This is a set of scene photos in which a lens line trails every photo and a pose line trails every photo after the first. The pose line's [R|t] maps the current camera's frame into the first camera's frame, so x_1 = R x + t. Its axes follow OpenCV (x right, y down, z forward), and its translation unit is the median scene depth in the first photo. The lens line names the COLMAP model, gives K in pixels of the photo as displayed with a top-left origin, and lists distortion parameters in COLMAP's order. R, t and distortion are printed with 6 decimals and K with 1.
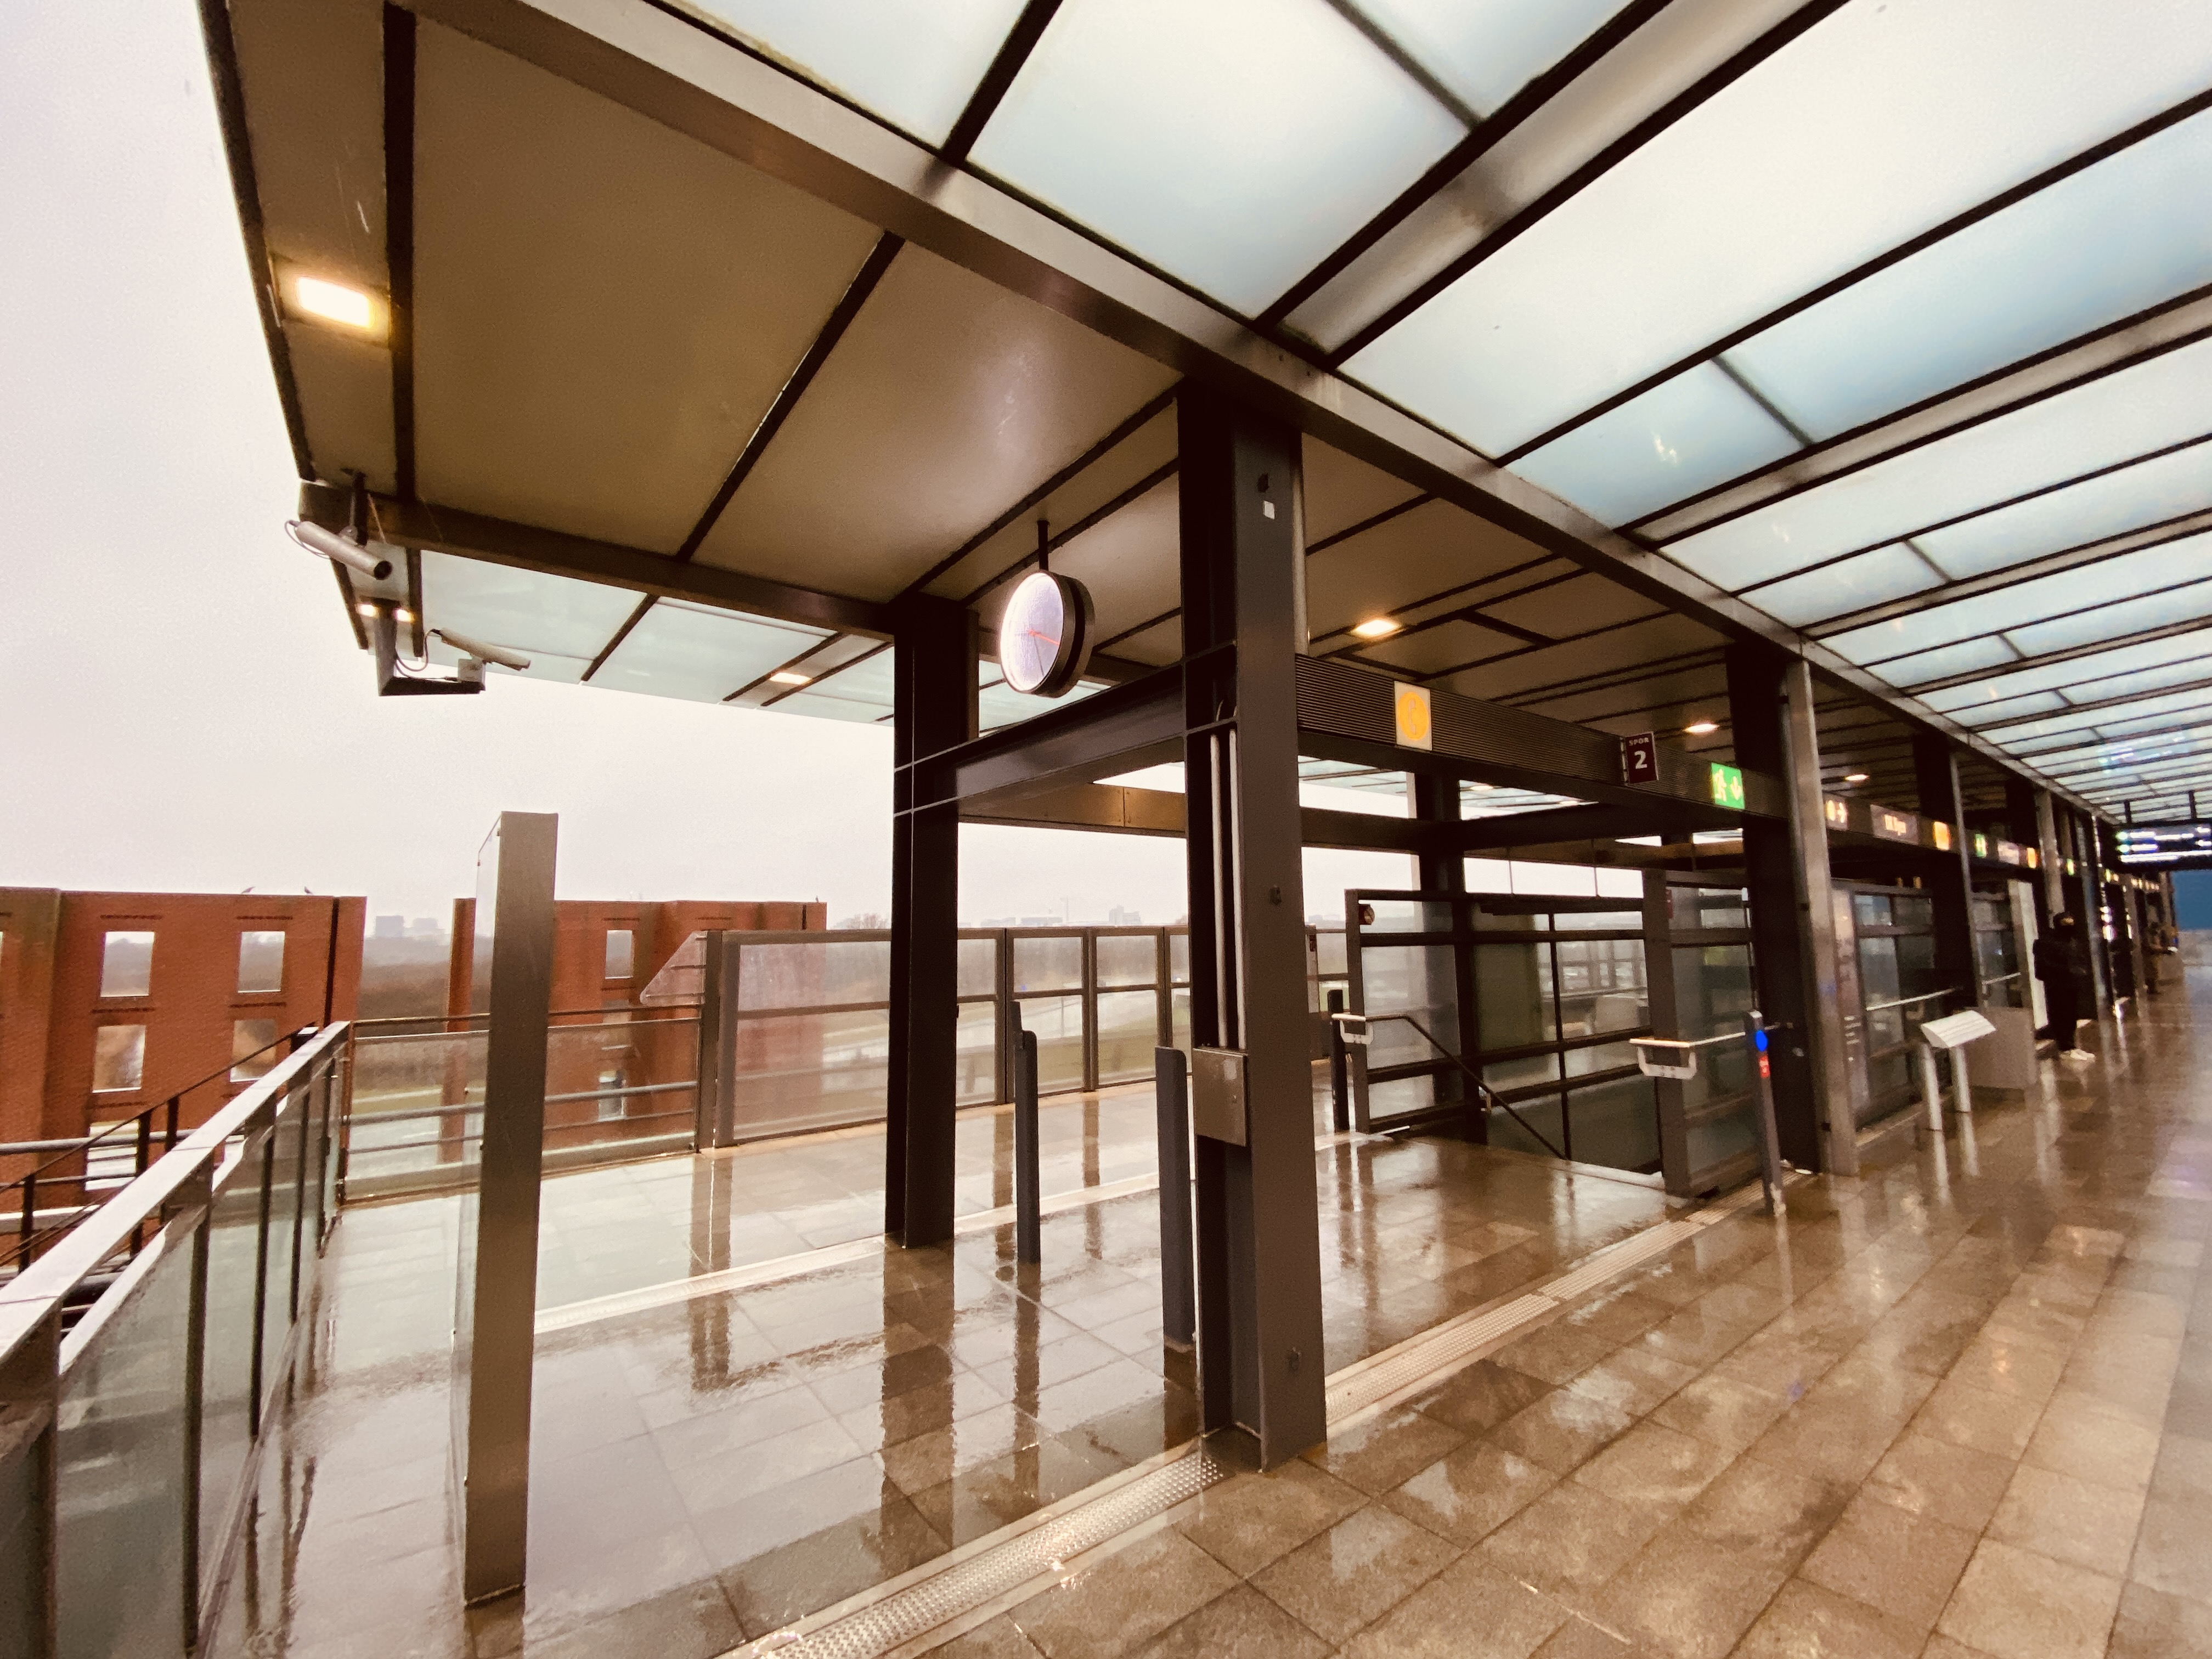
lens RADIAL K [[905.0, 0, 1097.9], [0, 905.0, 830.3], [0, 0, 1]] dist [0.010172, -0.008397]
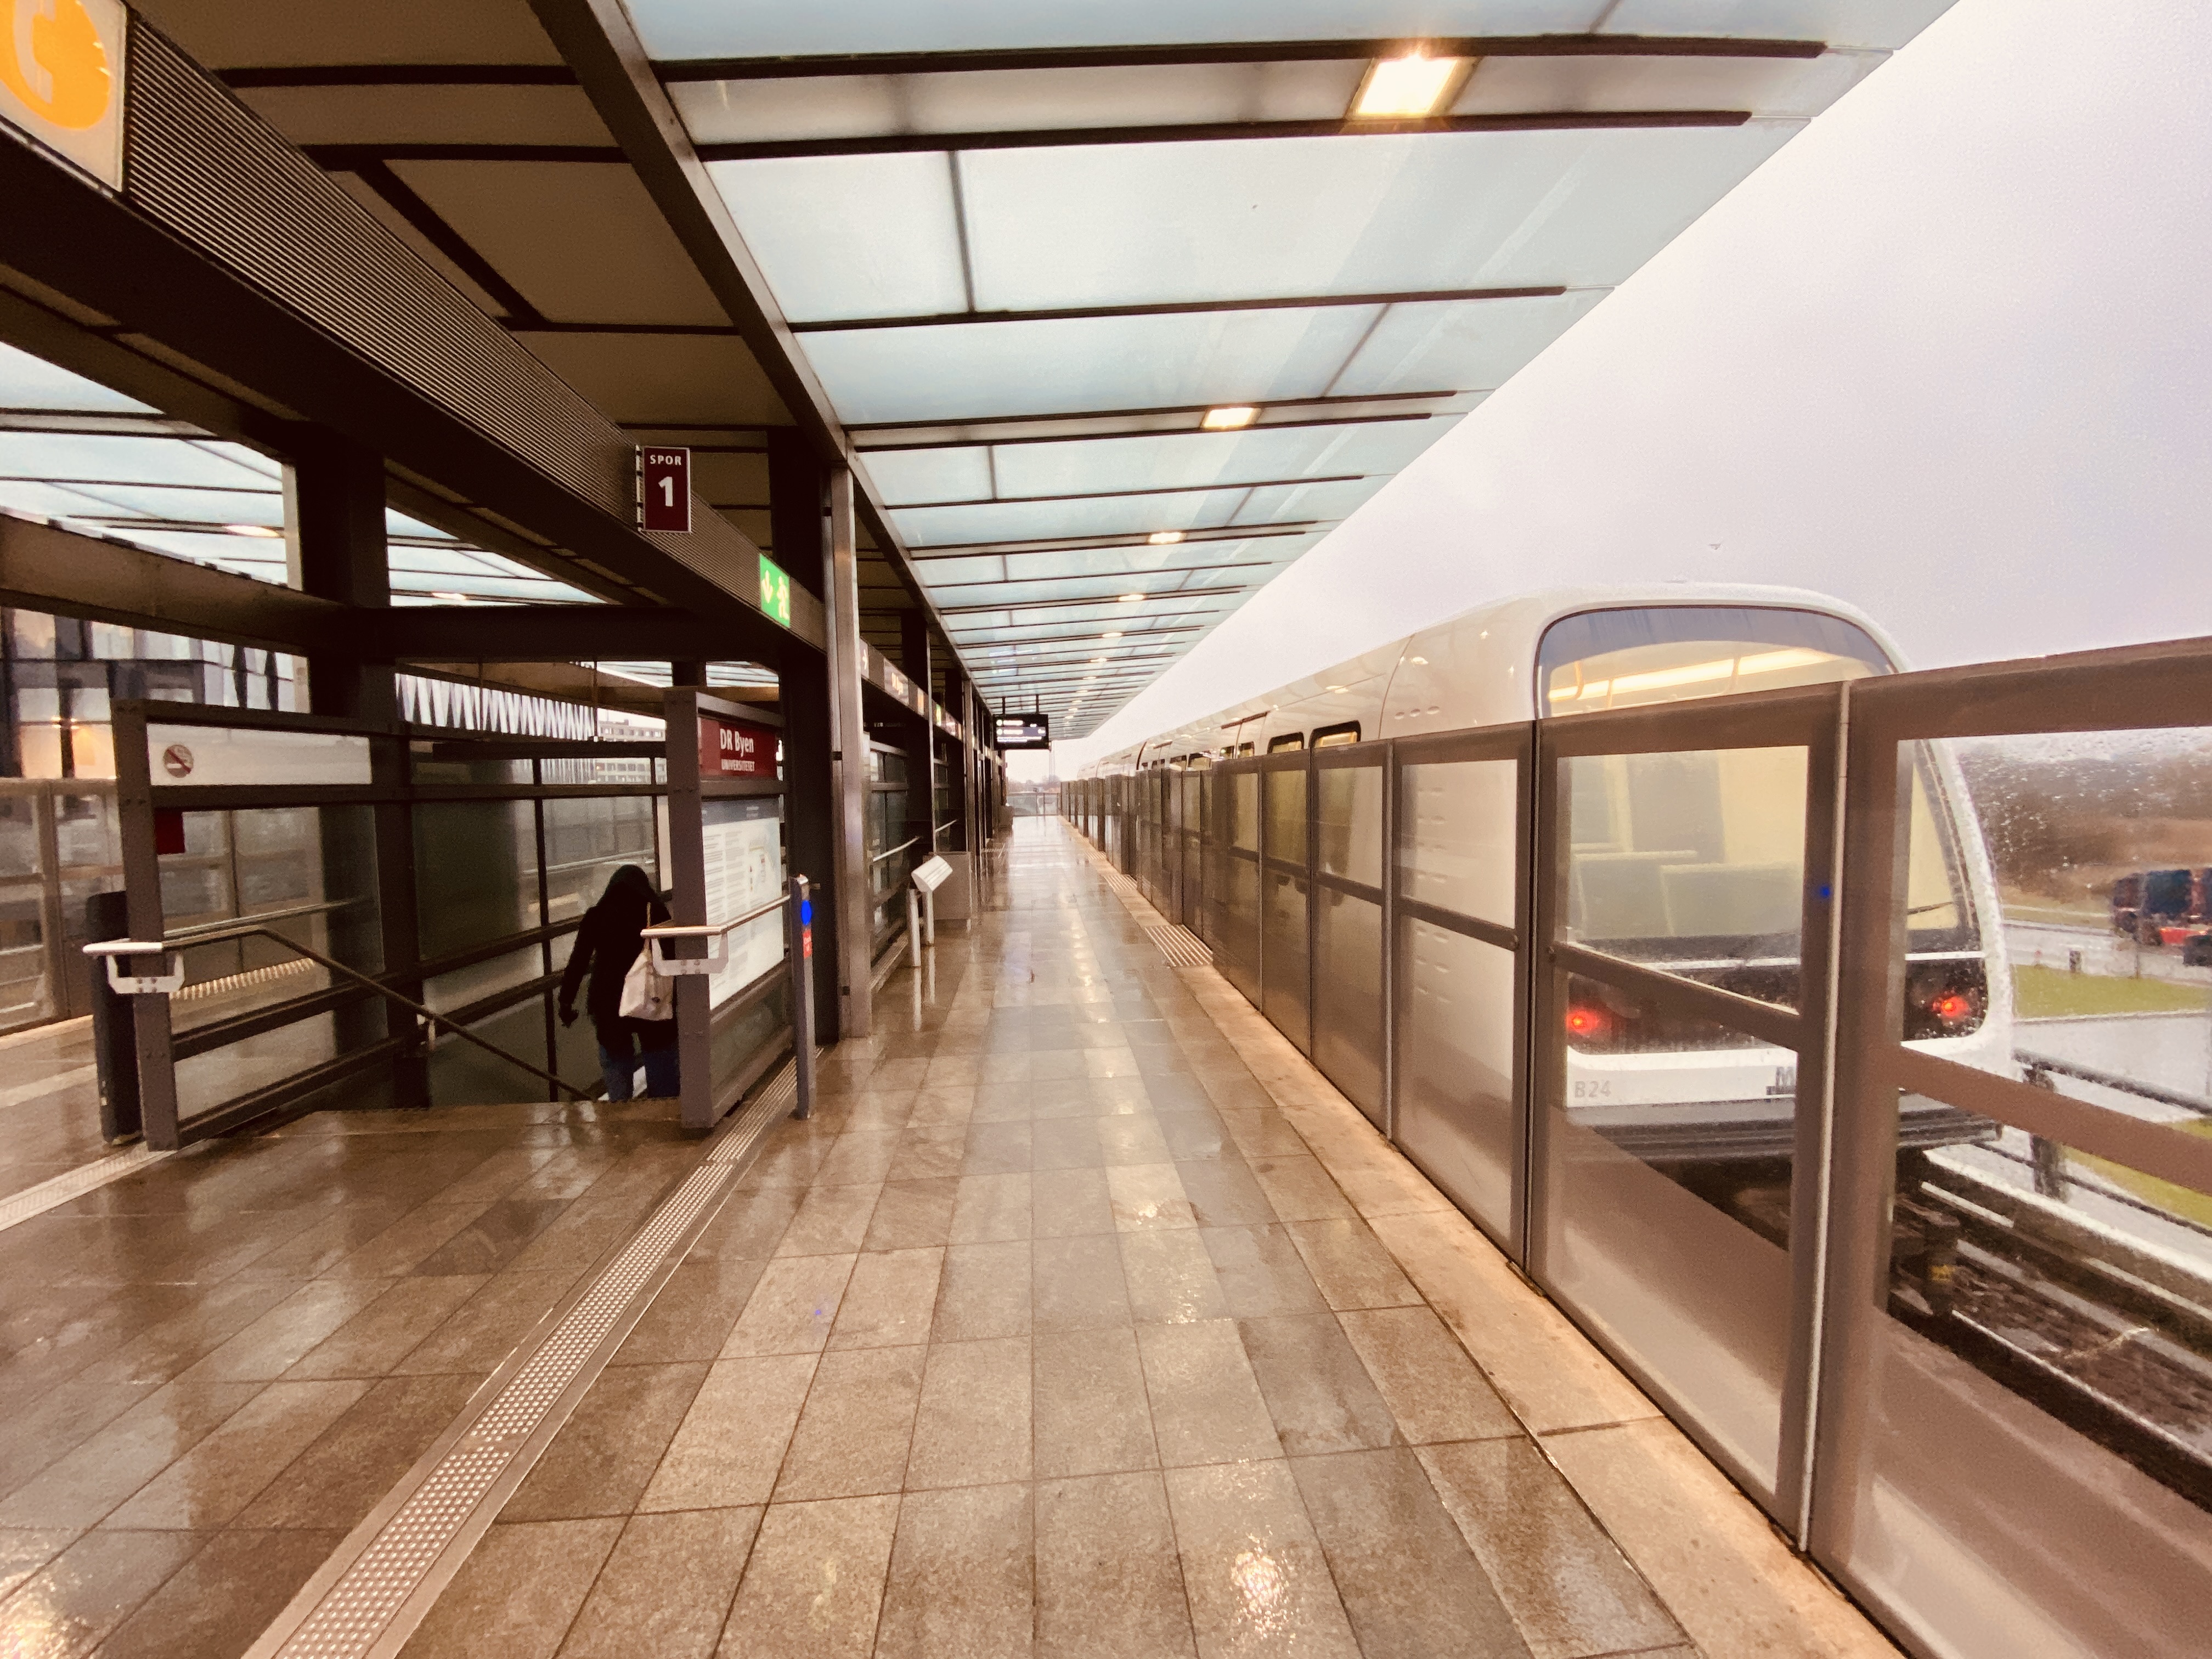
lens RADIAL K [[905.0, 0, 1097.9], [0, 905.0, 844.5], [0, 0, 1]] dist [0.010172, -0.008397]
pose [[0.543712, -0.042289, 0.838206, 0.129108], [-0.094100, 0.989361, 0.110954, 0.035080], [-0.833980, -0.139202, 0.533948, 0.220415]]
